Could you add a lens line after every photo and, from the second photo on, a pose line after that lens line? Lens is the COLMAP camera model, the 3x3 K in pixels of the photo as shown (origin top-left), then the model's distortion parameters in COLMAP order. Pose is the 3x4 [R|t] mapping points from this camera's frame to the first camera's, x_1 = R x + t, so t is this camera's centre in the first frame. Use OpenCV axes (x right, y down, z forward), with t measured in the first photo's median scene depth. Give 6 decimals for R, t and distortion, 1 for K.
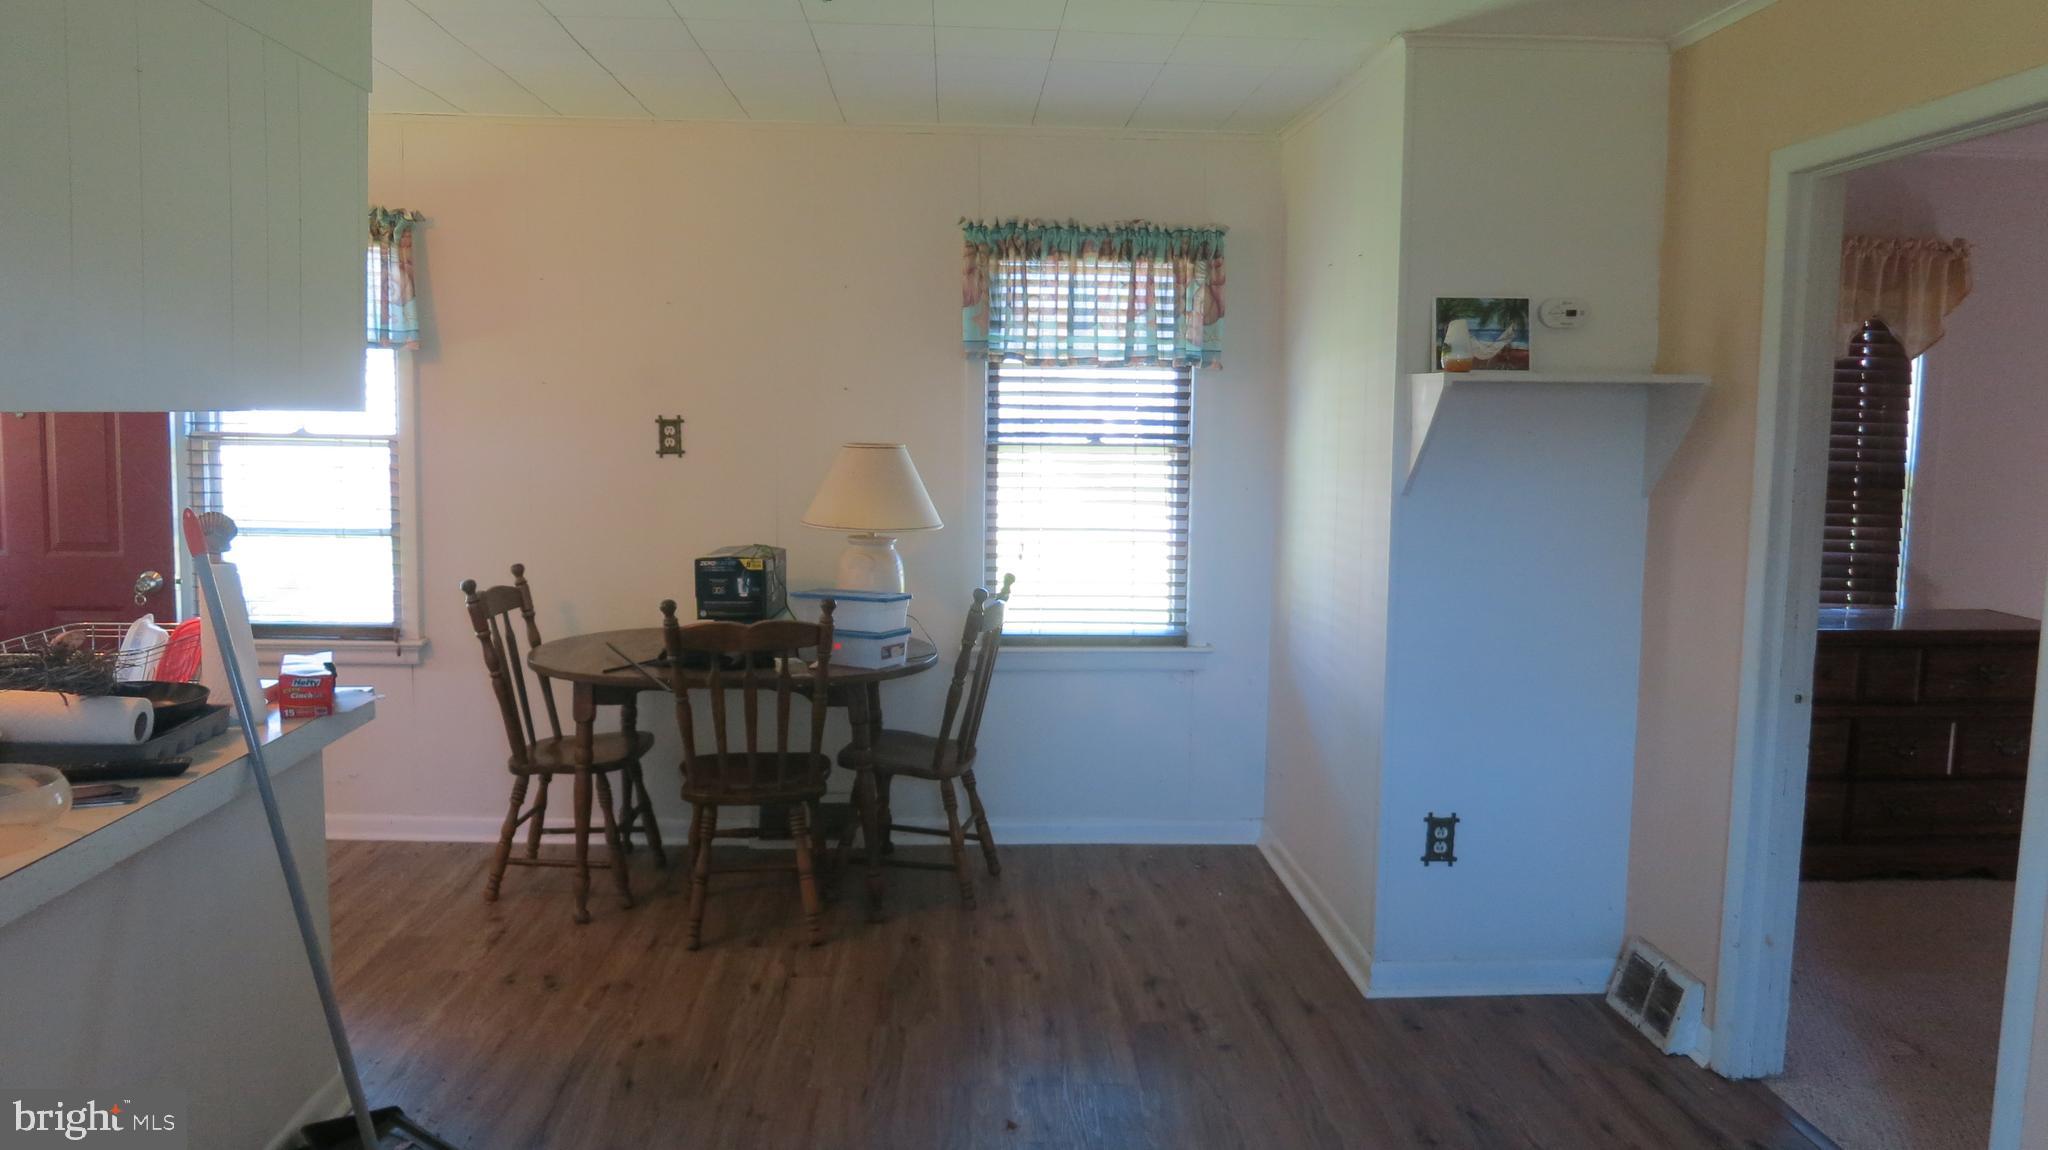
lens RADIAL K [[1483.8, 0, 1023.7], [0, 1483.8, 568.1], [0, 0, 1]] dist [-0.047066, 0.006952]
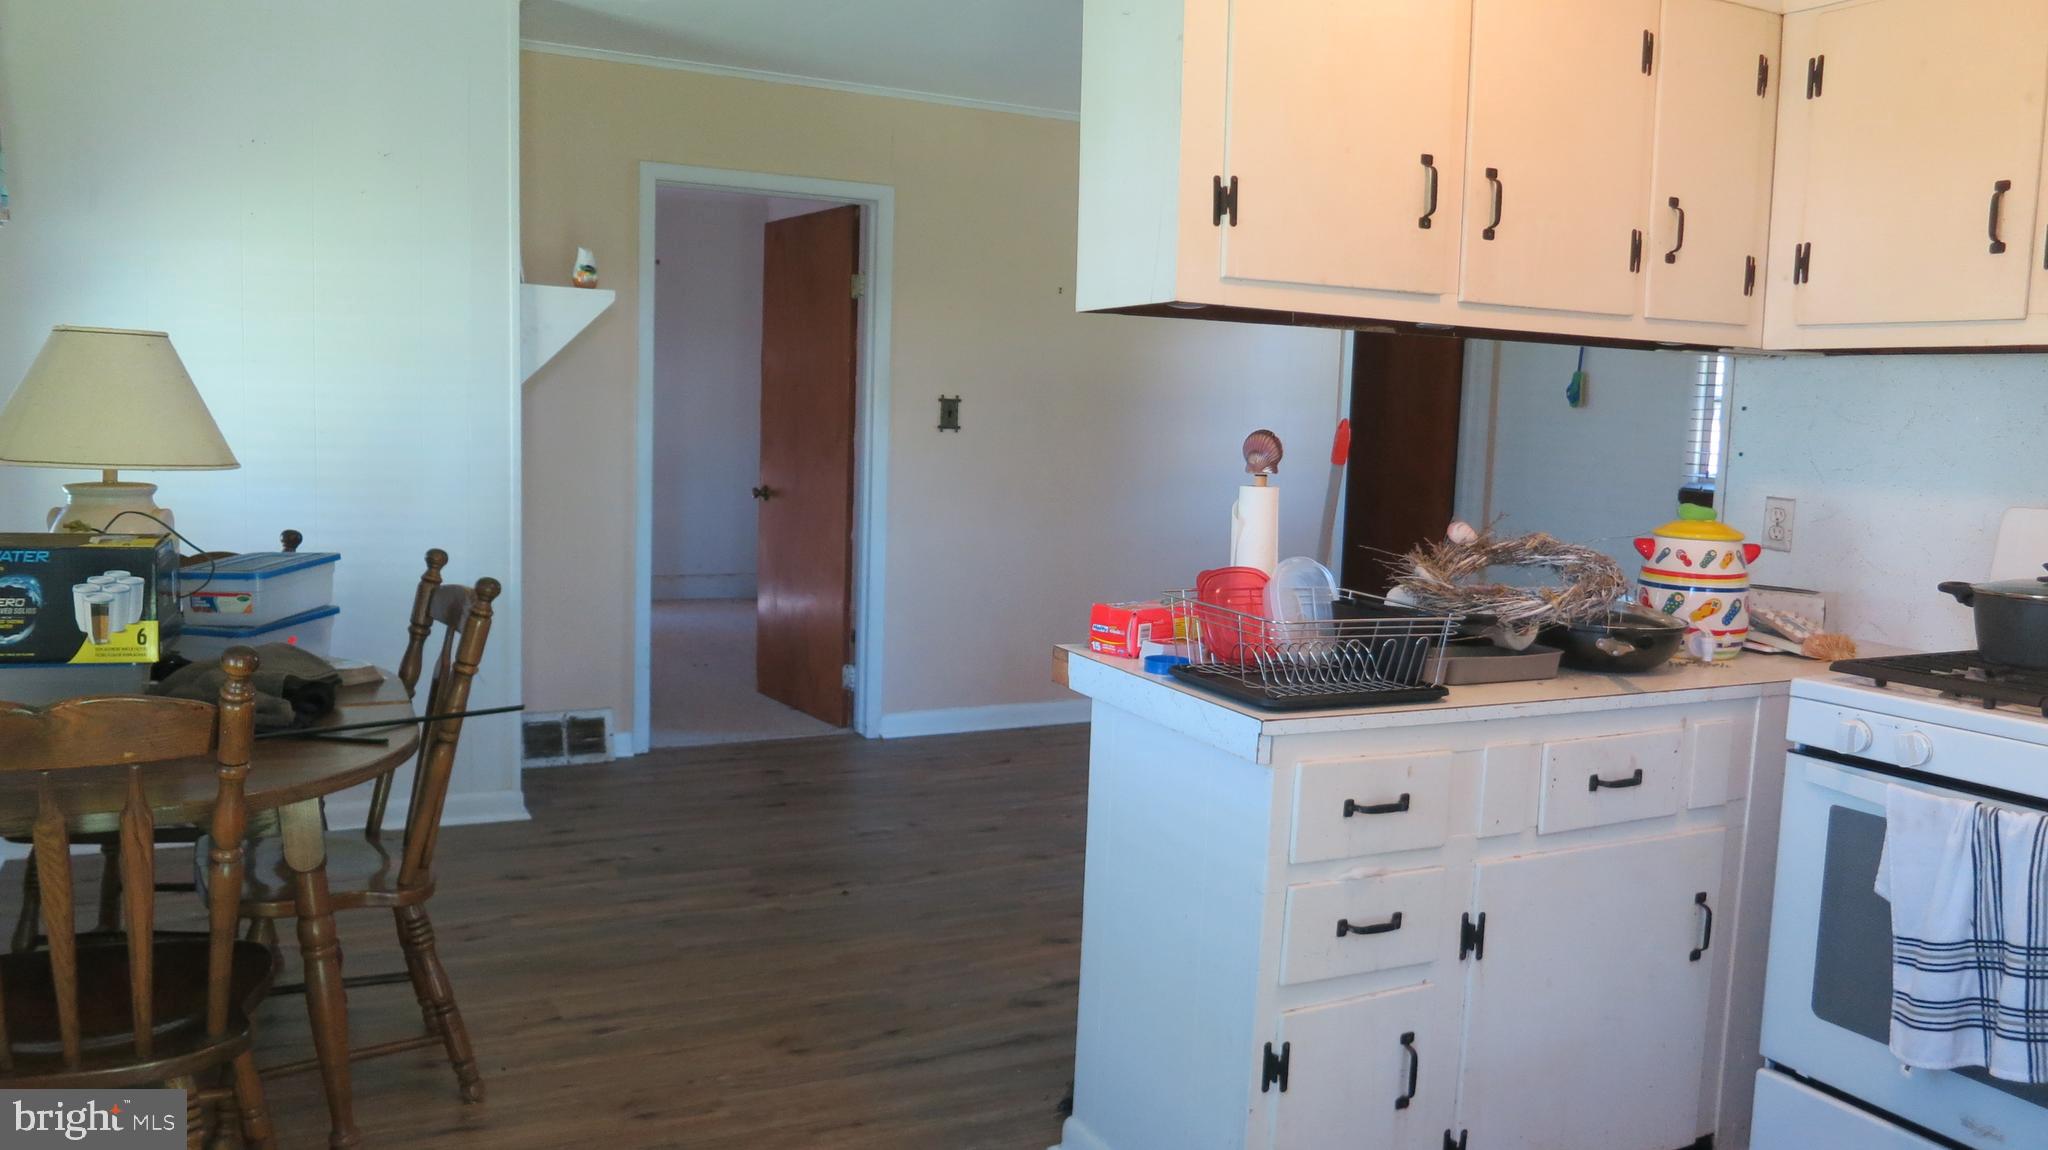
lens RADIAL K [[1483.8, 0, 1016.3], [0, 1483.8, 571.4], [0, 0, 1]] dist [-0.047066, 0.006952]
pose [[-0.416544, -0.125855, 0.900362, -0.781798], [0.057218, 0.984779, 0.164126, -0.057894], [-0.907313, 0.119883, -0.403002, 0.902126]]
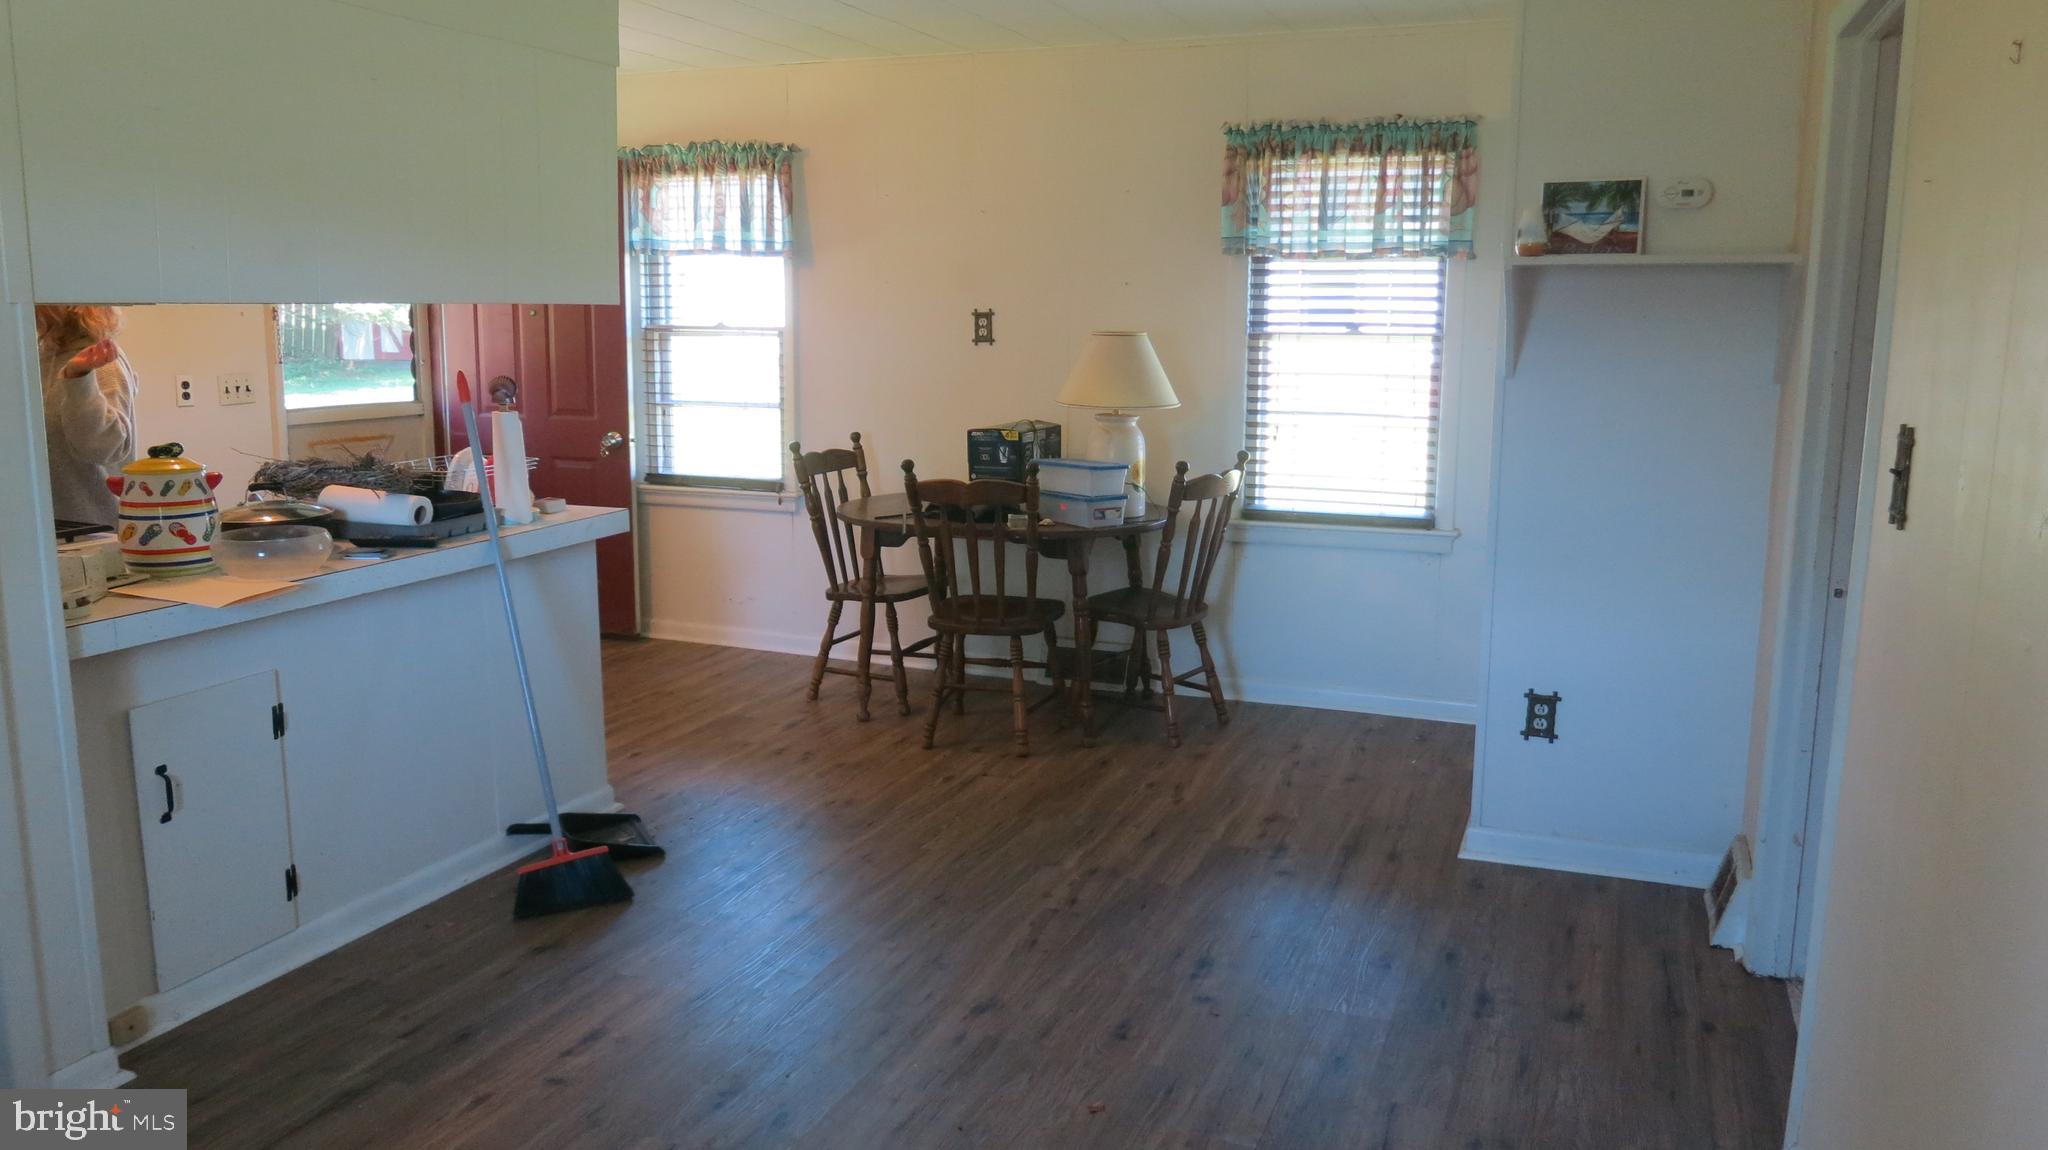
lens RADIAL K [[1483.8, 0, 1014.2], [0, 1483.8, 569.9], [0, 0, 1]] dist [-0.047066, 0.006952]
pose [[0.905834, 0.062540, -0.418991, 0.307669], [-0.034128, 0.996601, 0.074974, 0.014716], [0.422256, -0.053614, 0.904890, -0.065170]]
